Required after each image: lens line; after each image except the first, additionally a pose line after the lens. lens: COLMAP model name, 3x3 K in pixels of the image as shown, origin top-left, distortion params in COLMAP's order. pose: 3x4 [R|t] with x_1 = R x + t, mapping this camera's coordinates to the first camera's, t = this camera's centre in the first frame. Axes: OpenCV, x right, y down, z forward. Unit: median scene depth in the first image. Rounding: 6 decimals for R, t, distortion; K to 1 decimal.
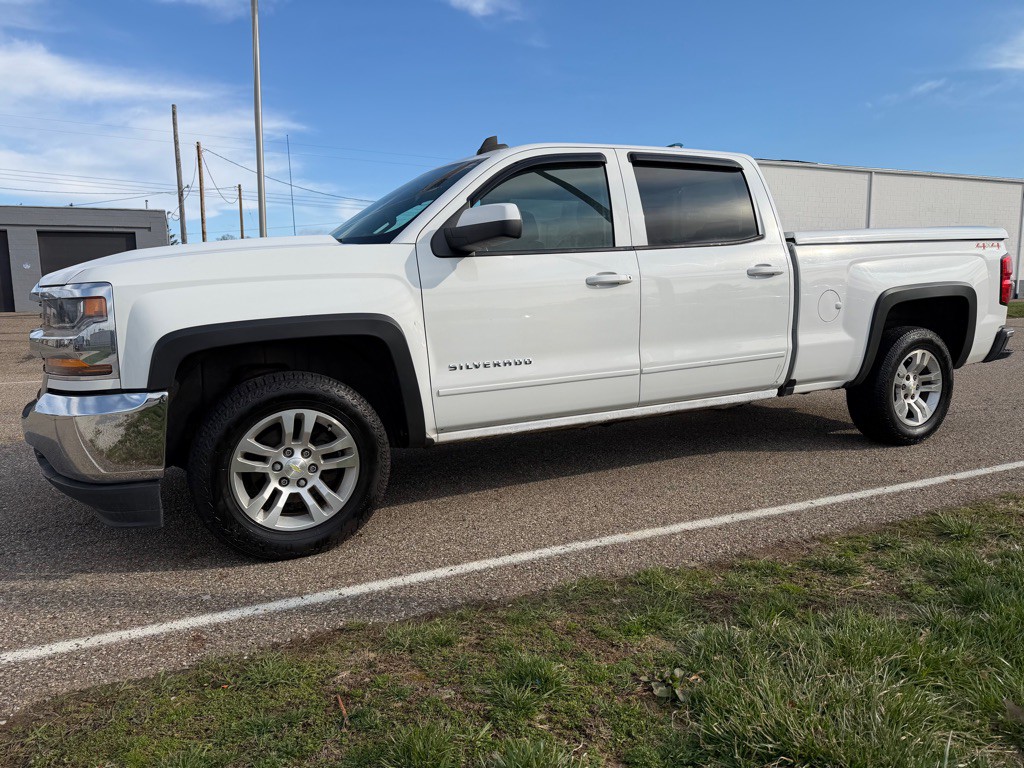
lens RADIAL K [[721.9, 0, 517.7], [0, 721.9, 384.8], [0, 0, 1]] dist [0.048917, -0.057990]
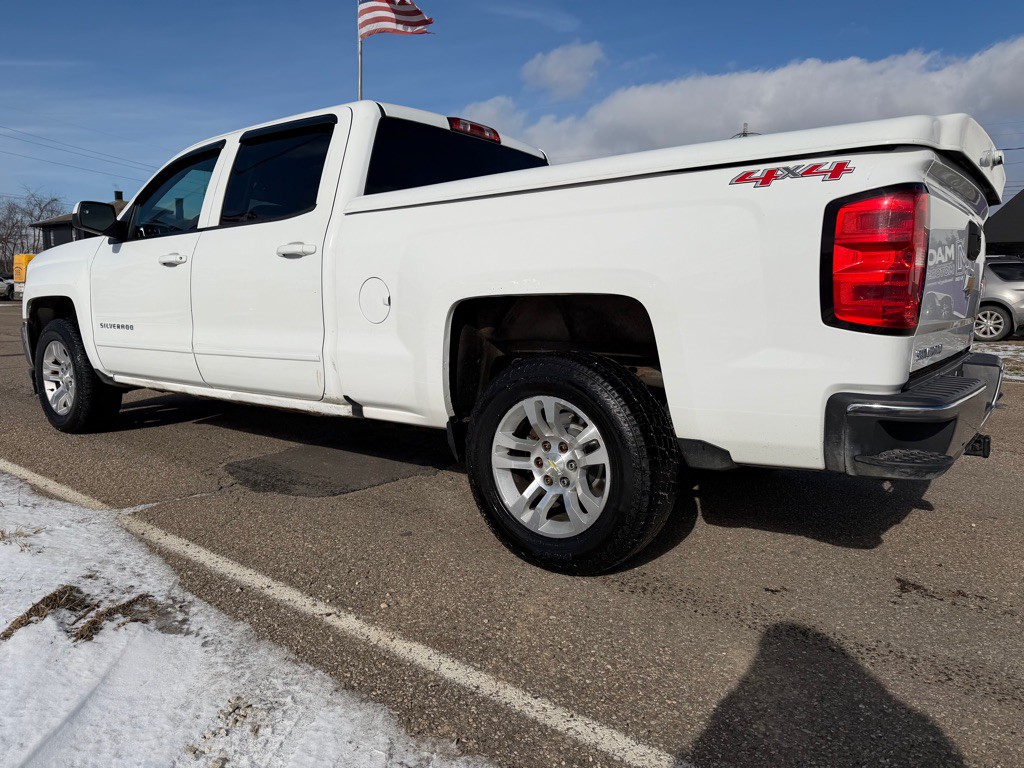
lens RADIAL K [[721.9, 0, 523.0], [0, 721.9, 385.1], [0, 0, 1]] dist [0.048917, -0.057990]
pose [[0.439978, 0.137641, -0.887397, 1.295207], [-0.141680, 0.986447, 0.082758, -0.121383], [0.886761, 0.089315, 0.453516, 0.952412]]
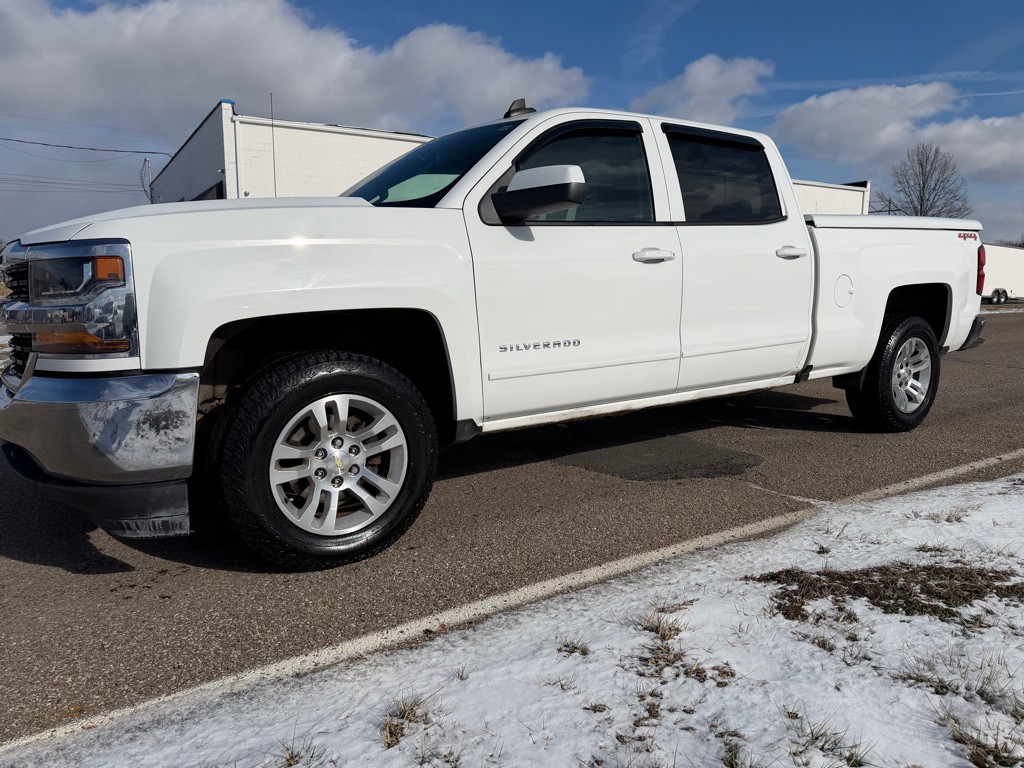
lens RADIAL K [[721.9, 0, 507.9], [0, 721.9, 373.8], [0, 0, 1]] dist [0.048917, -0.057990]
pose [[0.991214, 0.002333, 0.132248, -0.177446], [-0.001892, 0.999992, -0.003459, 0.009632], [-0.132255, 0.003178, 0.991211, 0.096026]]
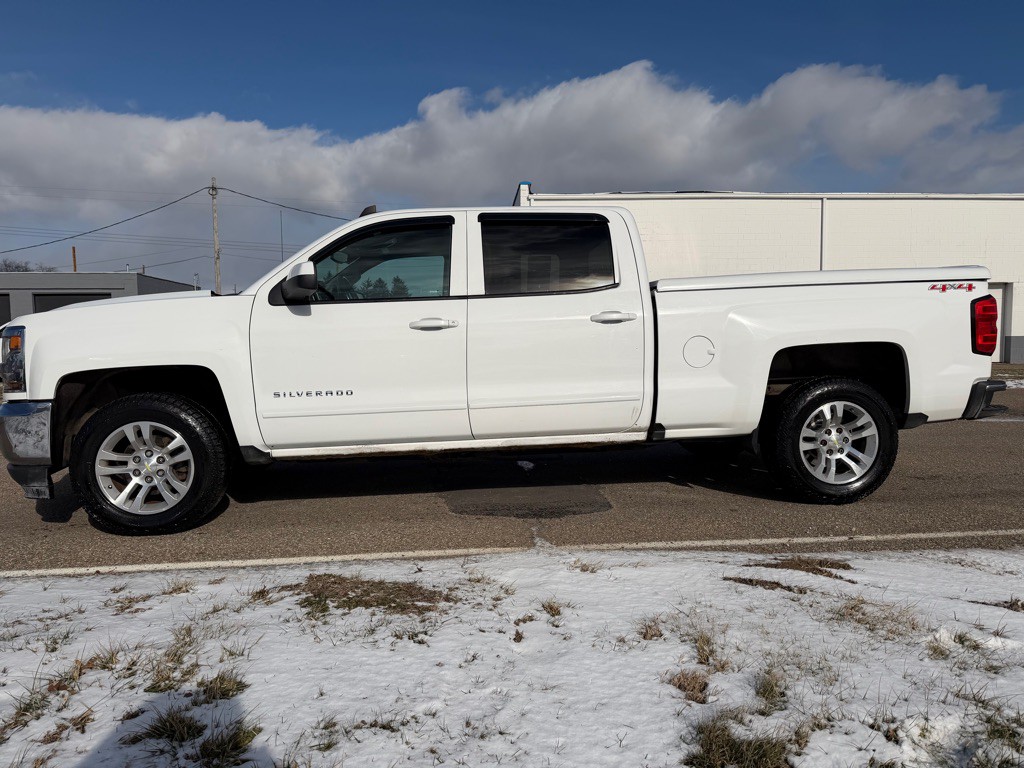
lens RADIAL K [[721.9, 0, 520.6], [0, 721.9, 376.5], [0, 0, 1]] dist [0.048917, -0.057990]
pose [[0.937561, 0.030522, -0.346478, 0.630623], [-0.052464, 0.997155, -0.054124, -0.009397], [0.343840, 0.068922, 0.936495, -0.009875]]
